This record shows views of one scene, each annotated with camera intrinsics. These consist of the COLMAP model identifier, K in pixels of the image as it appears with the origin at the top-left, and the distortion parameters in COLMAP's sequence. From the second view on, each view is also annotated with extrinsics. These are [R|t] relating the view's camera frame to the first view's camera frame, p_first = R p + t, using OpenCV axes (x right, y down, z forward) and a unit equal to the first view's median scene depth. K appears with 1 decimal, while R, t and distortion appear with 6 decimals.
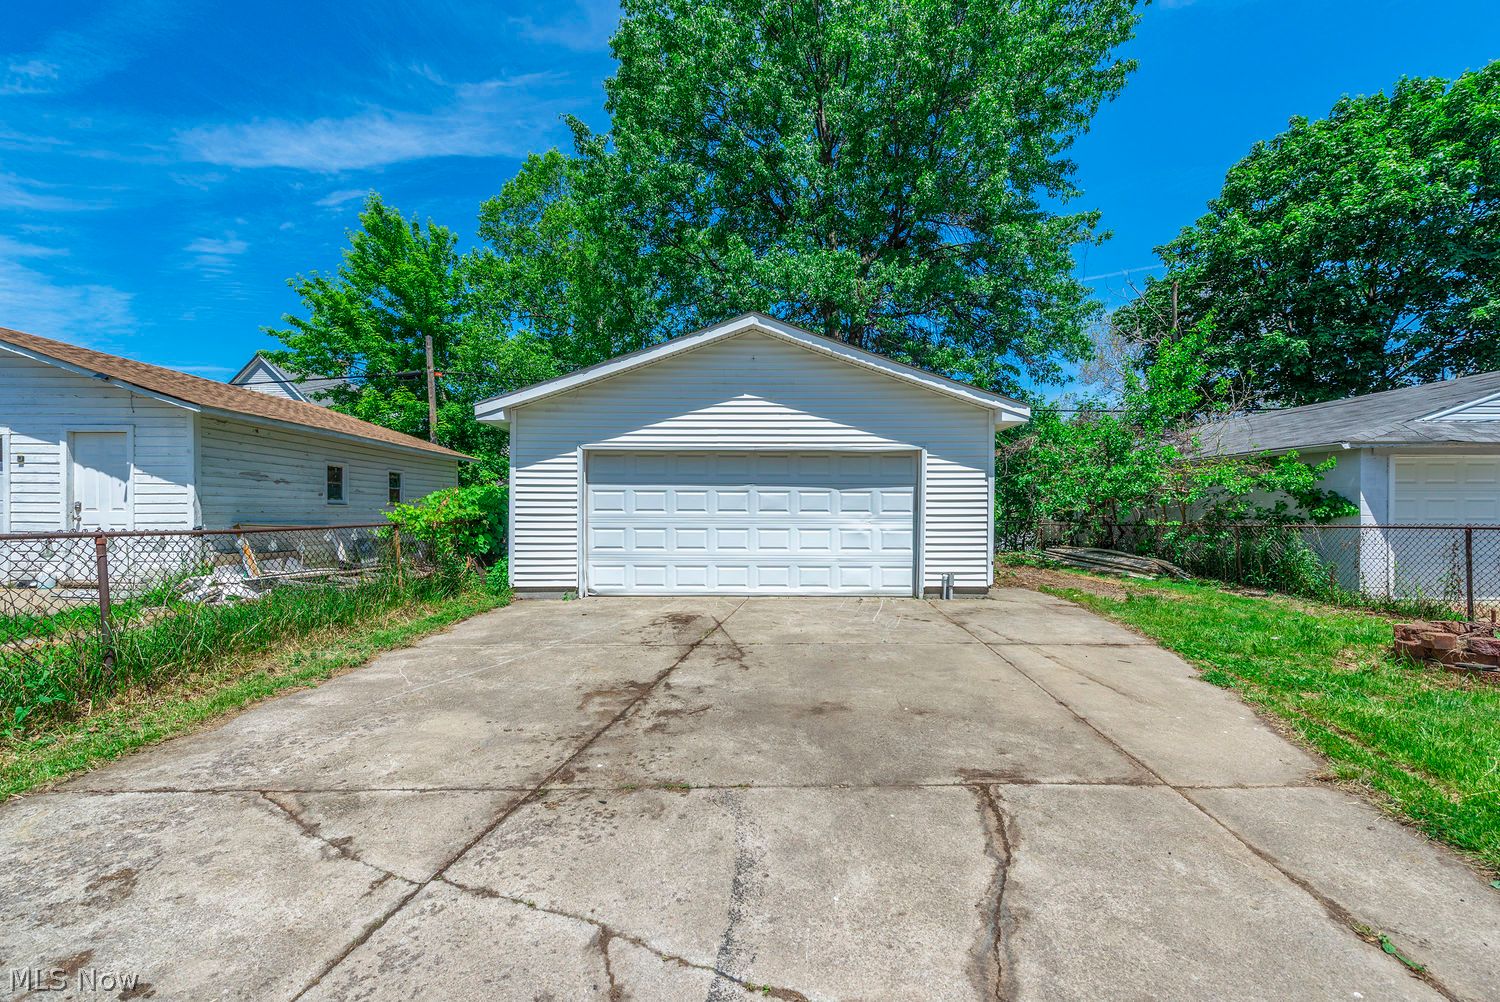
lens RADIAL K [[593.1, 0, 748.9], [0, 593.1, 506.8], [0, 0, 1]] dist [0.017160, -0.004670]
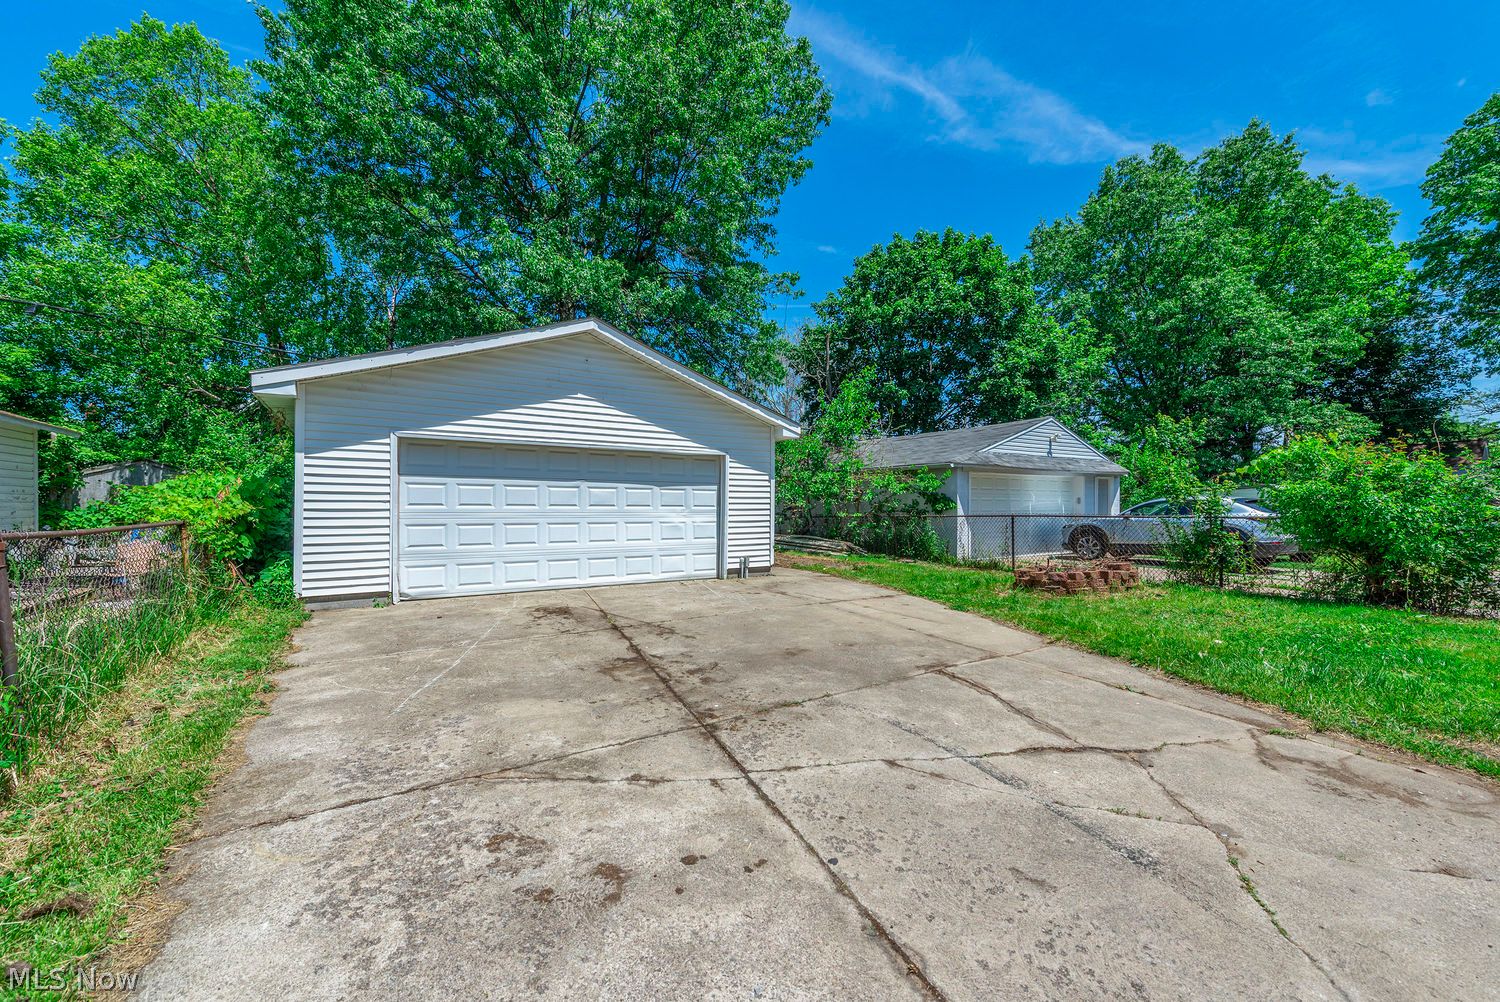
lens RADIAL K [[592.1, 0, 750.0], [0, 592.1, 501.0], [0, 0, 1]] dist [0.014569, -0.000135]
pose [[0.843681, 0.005432, 0.536817, -0.371682], [-0.004394, 0.999985, -0.003214, 0.000561], [-0.536827, 0.000353, 0.843692, -0.045686]]
